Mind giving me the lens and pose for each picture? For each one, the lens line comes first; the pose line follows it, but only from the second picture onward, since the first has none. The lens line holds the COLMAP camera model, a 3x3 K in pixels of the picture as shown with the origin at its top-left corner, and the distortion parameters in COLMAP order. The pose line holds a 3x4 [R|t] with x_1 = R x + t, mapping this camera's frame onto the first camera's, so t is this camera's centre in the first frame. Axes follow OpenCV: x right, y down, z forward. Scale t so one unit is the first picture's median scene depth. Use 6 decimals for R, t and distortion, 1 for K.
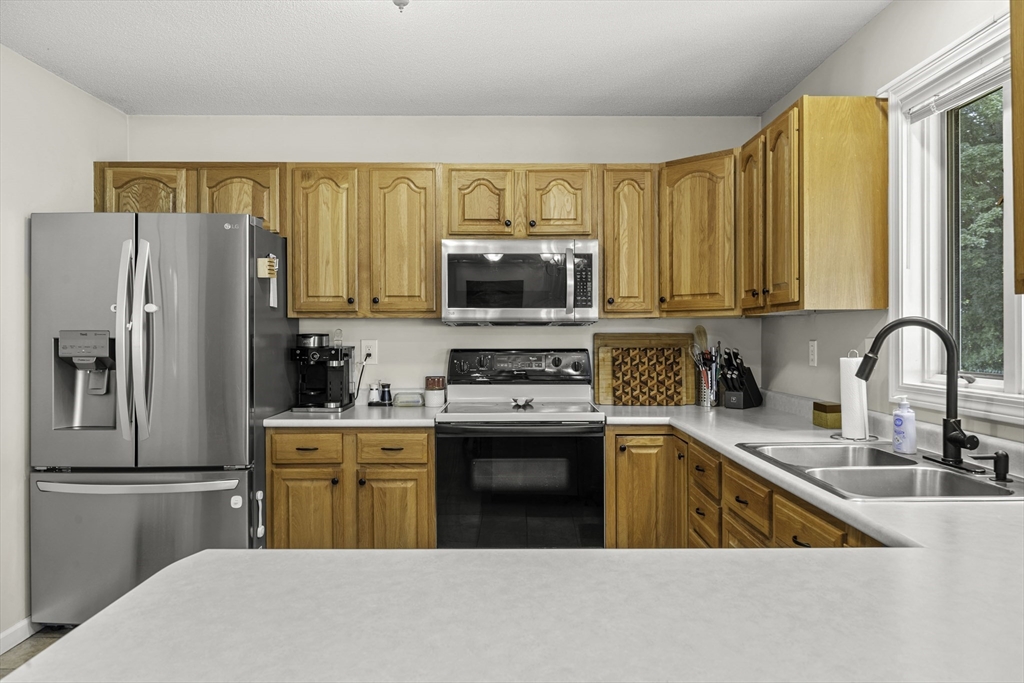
lens RADIAL K [[712.7, 0, 478.0], [0, 712.7, 336.7], [0, 0, 1]] dist [-0.001199, -0.000322]
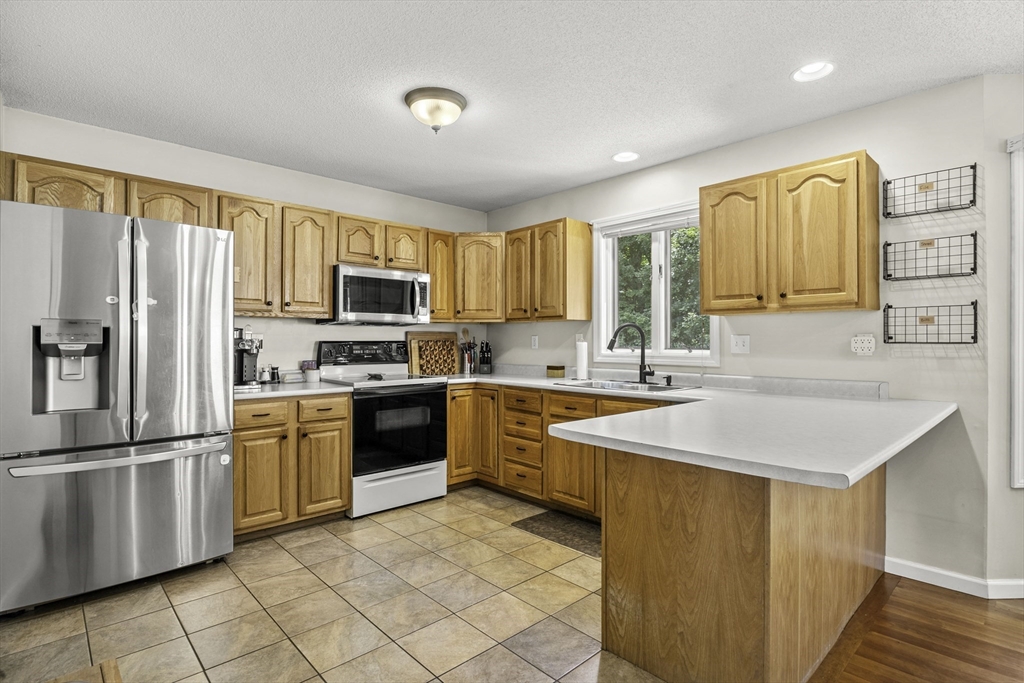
lens RADIAL K [[539.0, 0, 483.7], [0, 539.0, 337.2], [0, 0, 1]] dist [-0.004464, -0.001999]
pose [[0.742026, 0.008584, 0.670316, -0.559719], [-0.001878, 0.999941, -0.010726, 0.022713], [-0.670368, 0.006700, 0.741998, -0.009296]]
